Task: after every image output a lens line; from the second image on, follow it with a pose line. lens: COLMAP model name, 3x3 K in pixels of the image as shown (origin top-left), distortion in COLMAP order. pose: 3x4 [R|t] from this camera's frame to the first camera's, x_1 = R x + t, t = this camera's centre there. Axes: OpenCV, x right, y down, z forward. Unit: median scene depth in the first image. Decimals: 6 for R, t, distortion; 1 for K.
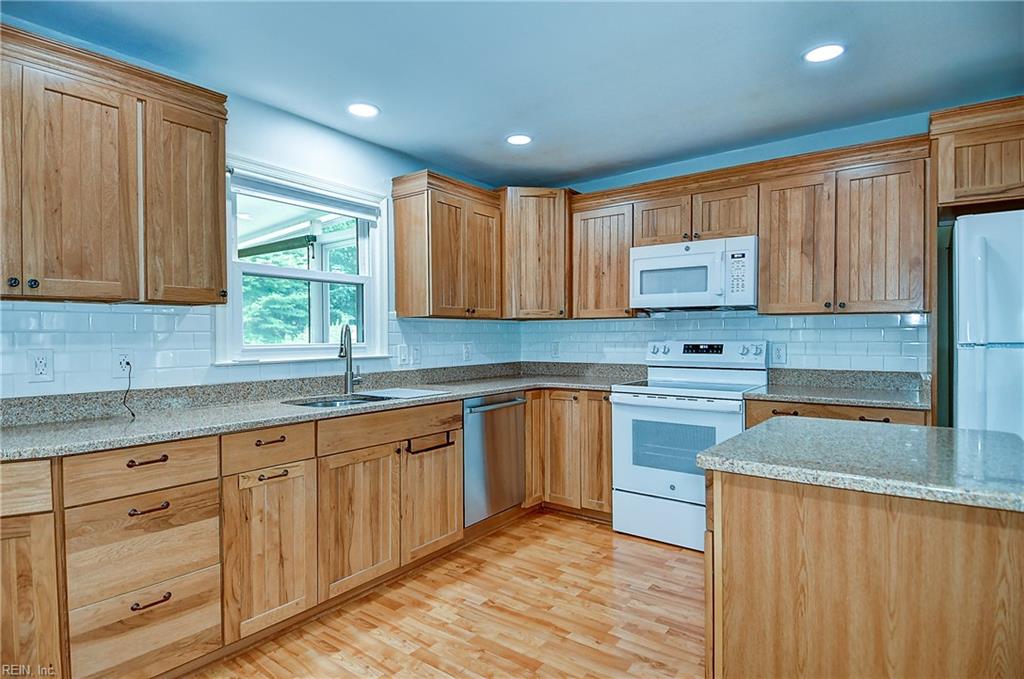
lens RADIAL K [[533.1, 0, 510.4], [0, 533.1, 340.7], [0, 0, 1]] dist [0.052044, -0.052916]
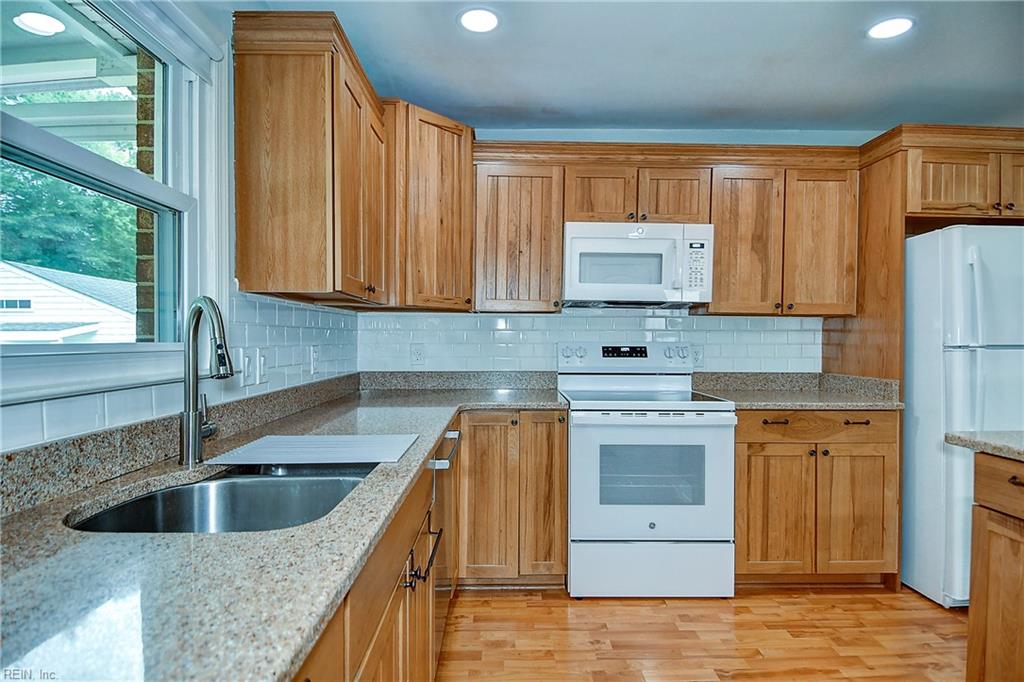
lens RADIAL K [[533.1, 0, 510.4], [0, 533.1, 342.2], [0, 0, 1]] dist [0.052044, -0.052916]
pose [[0.789833, 0.005740, 0.613295, -0.347270], [-0.004433, 0.999984, -0.003651, 0.004212], [-0.613306, 0.000165, 0.789845, 0.486507]]
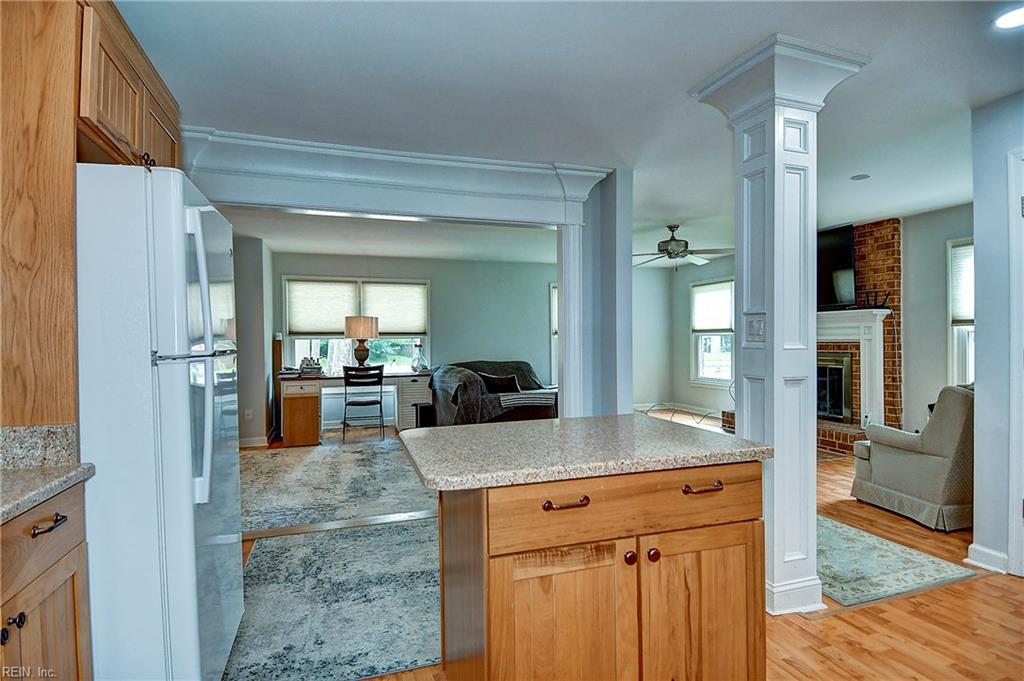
lens RADIAL K [[533.1, 0, 510.4], [0, 533.1, 341.7], [0, 0, 1]] dist [0.052044, -0.052916]
pose [[-0.823748, 0.014060, 0.566782, 0.070258], [0.019481, 0.999804, 0.003511, -0.003881], [-0.566621, 0.013934, -0.823861, 0.919712]]
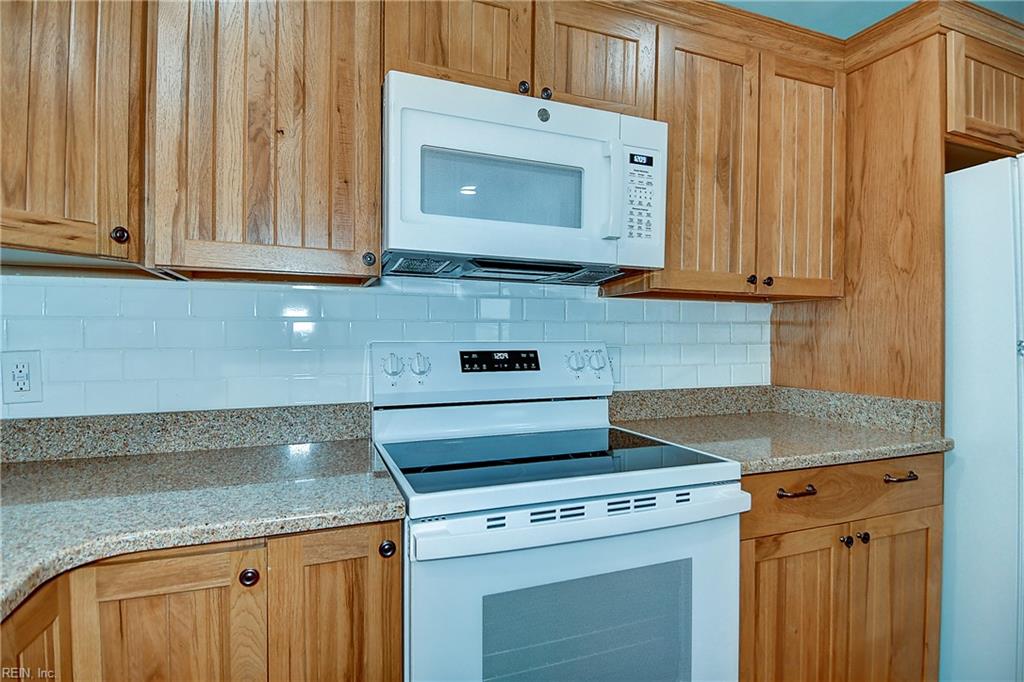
lens RADIAL K [[533.1, 0, 510.4], [0, 533.1, 342.2], [0, 0, 1]] dist [0.052044, -0.052916]
pose [[0.529378, -0.002217, 0.848383, -0.029037], [0.004390, 0.999990, -0.000126, -0.000728], [-0.848375, 0.003791, 0.529382, 0.836823]]
